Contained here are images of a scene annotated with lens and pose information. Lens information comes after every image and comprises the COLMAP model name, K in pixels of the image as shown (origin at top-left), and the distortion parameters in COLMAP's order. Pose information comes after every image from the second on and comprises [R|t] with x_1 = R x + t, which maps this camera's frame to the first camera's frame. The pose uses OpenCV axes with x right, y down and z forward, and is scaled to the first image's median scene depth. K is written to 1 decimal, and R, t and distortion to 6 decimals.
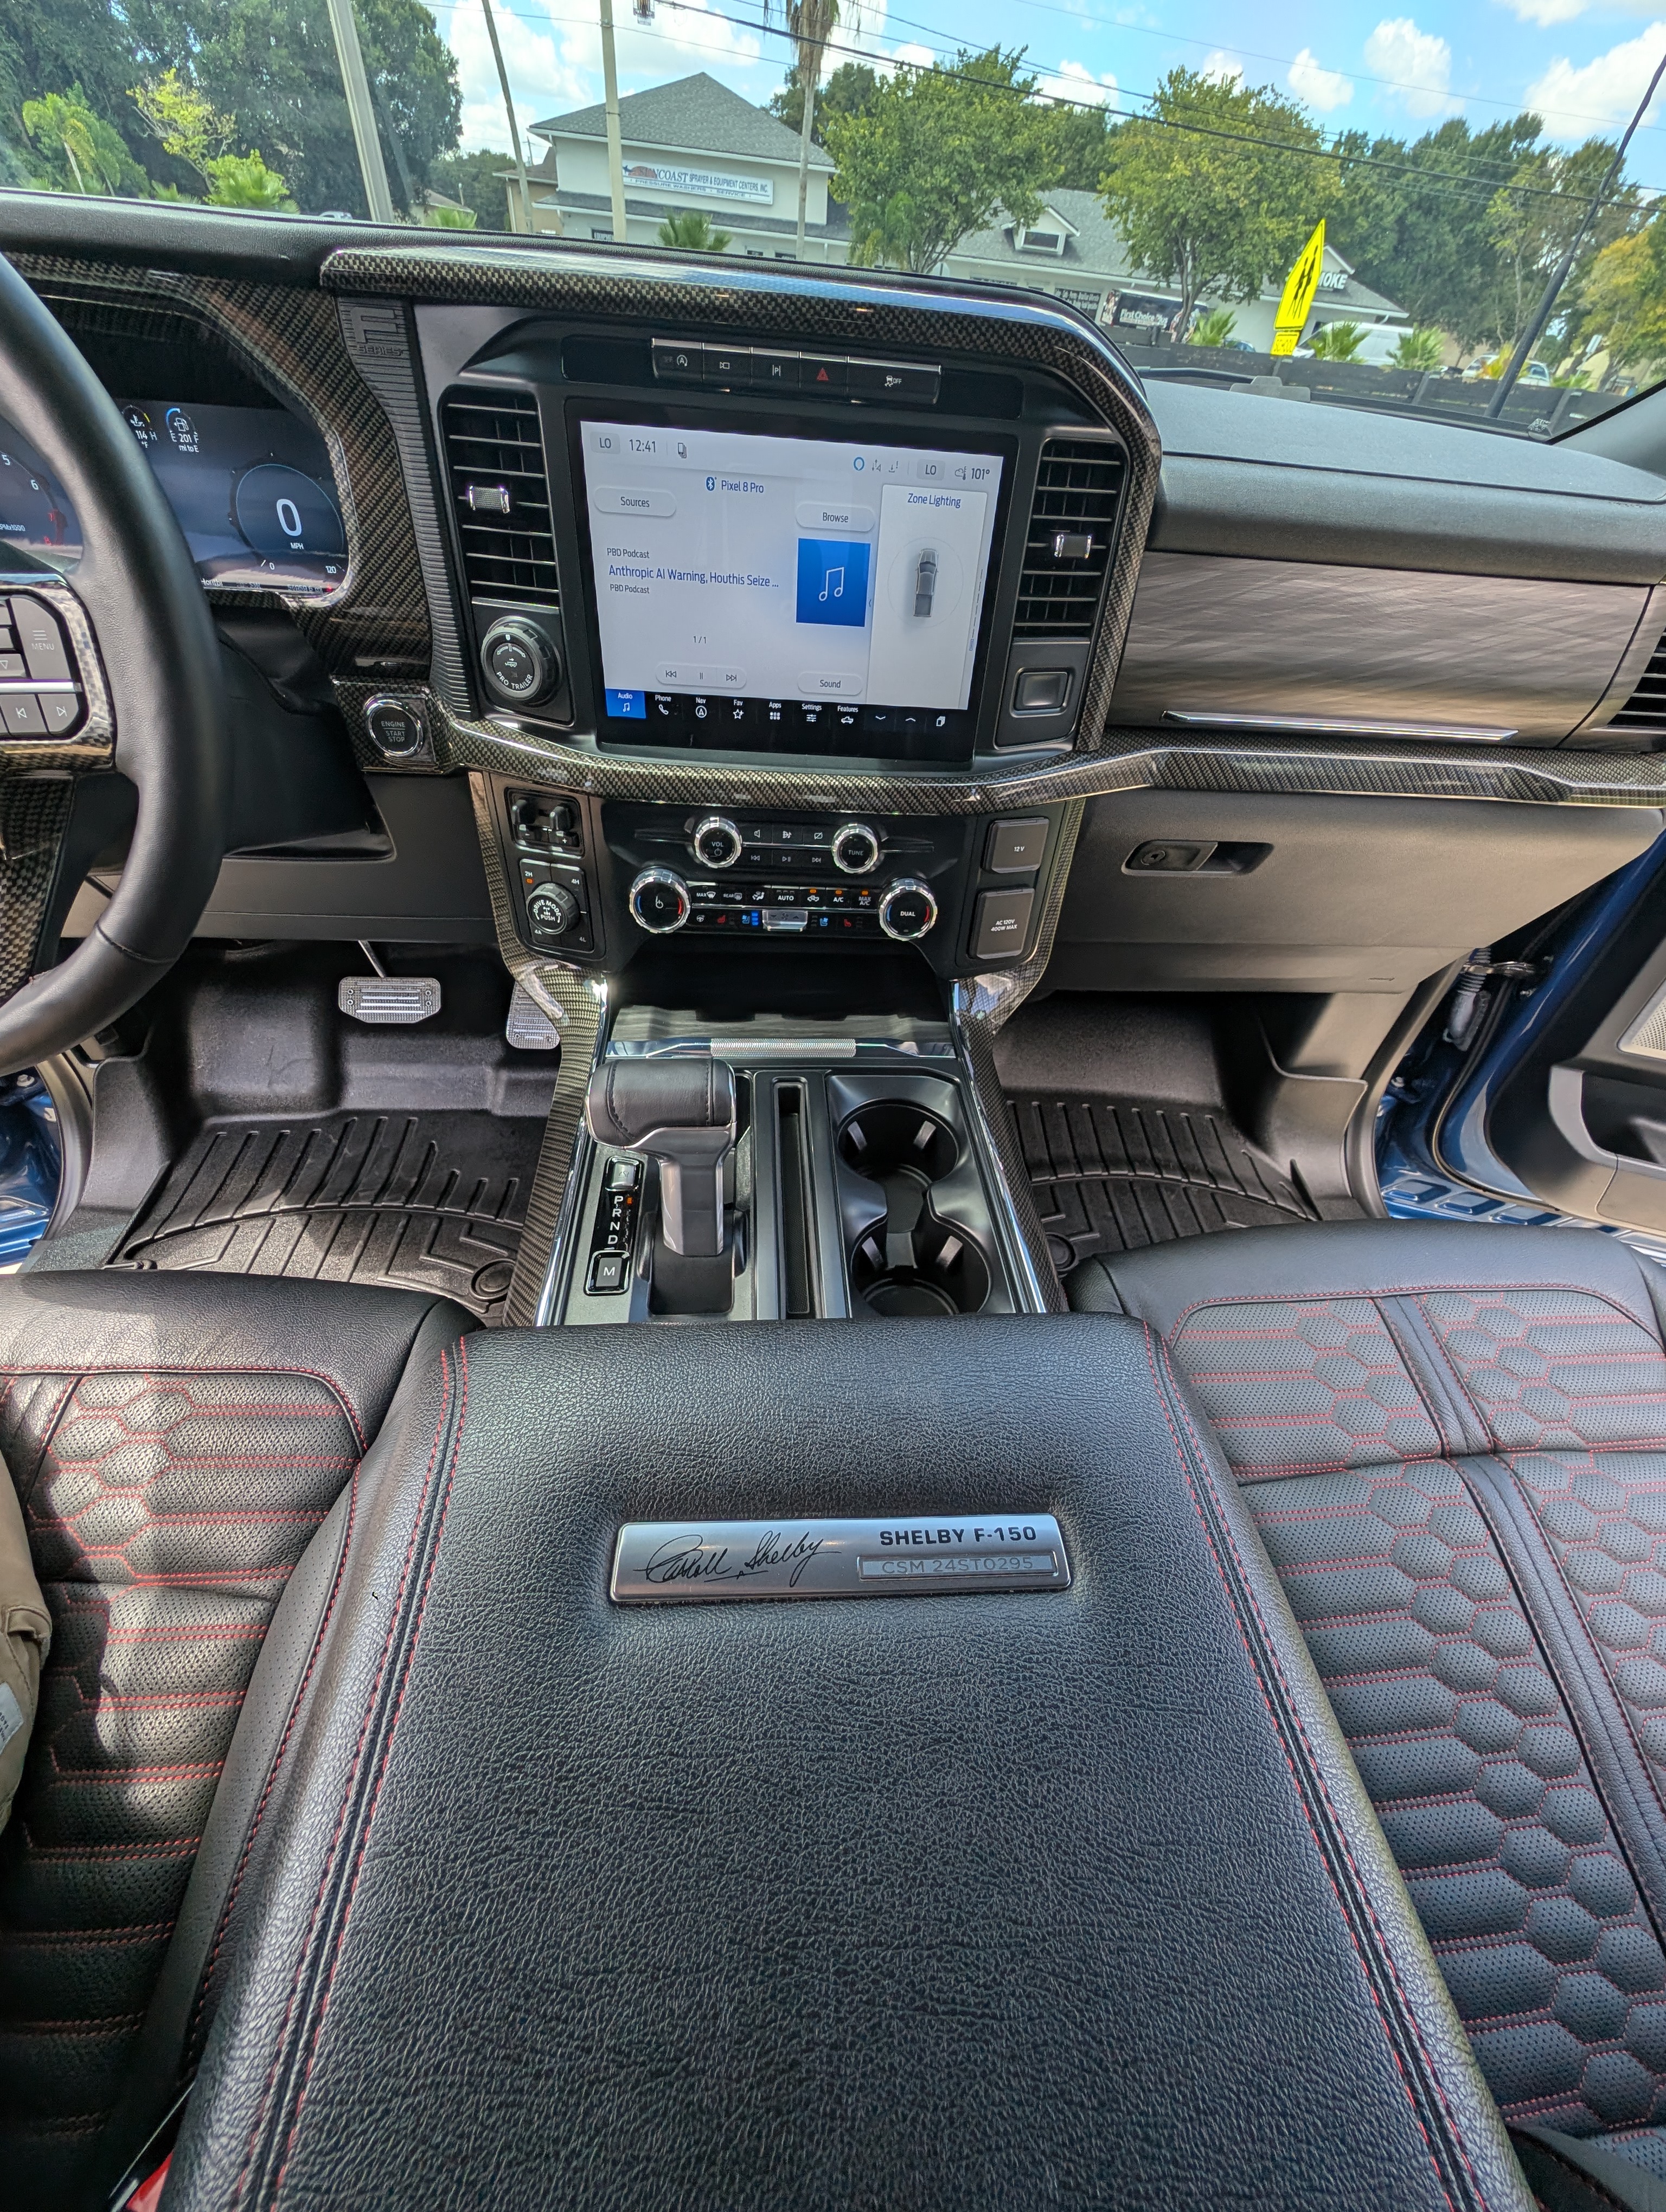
lens RADIAL K [[815.9, 0, 833.1], [0, 815.9, 1105.6], [0, 0, 1]] dist [-0.000965, -0.000382]
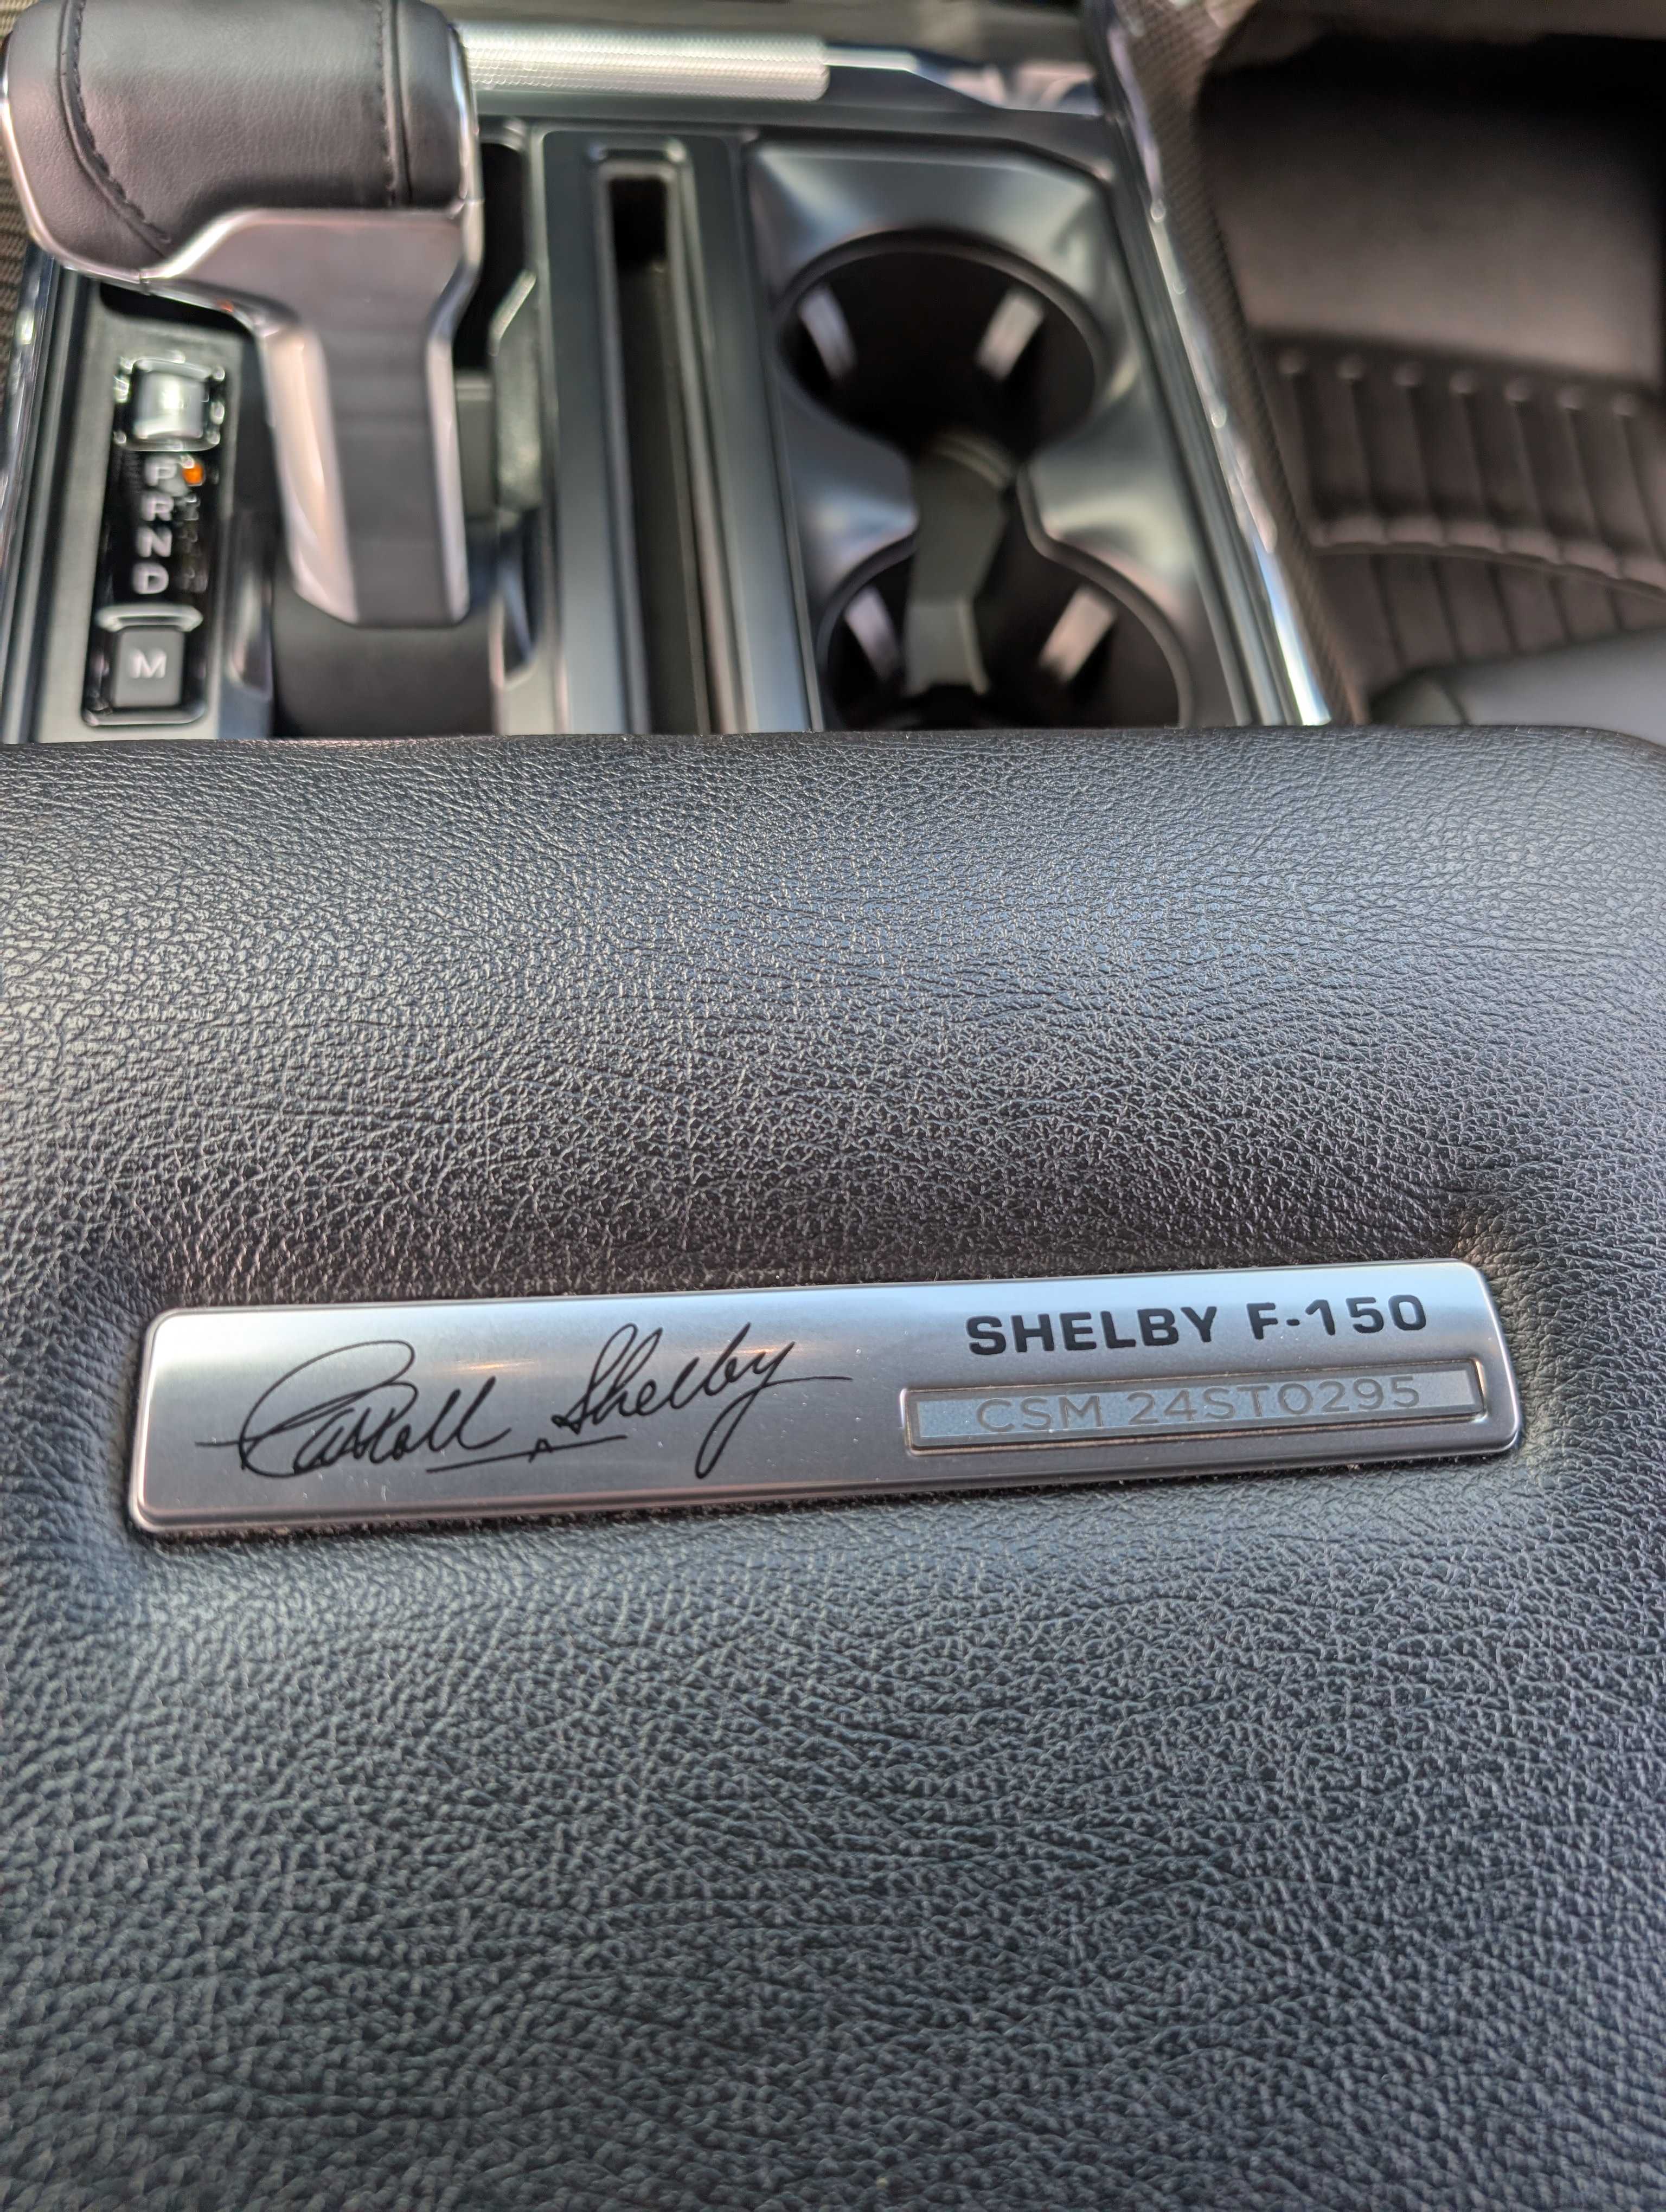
lens RADIAL K [[1541.8, 0, 833.8], [0, 1541.8, 1100.5], [0, 0, 1]] dist [-0.021601, 0.007151]
pose [[0.997573, -0.011591, 0.068651, -0.037367], [-0.013697, 0.934104, 0.356738, 0.222029], [-0.068262, -0.356813, 0.931679, 0.460776]]
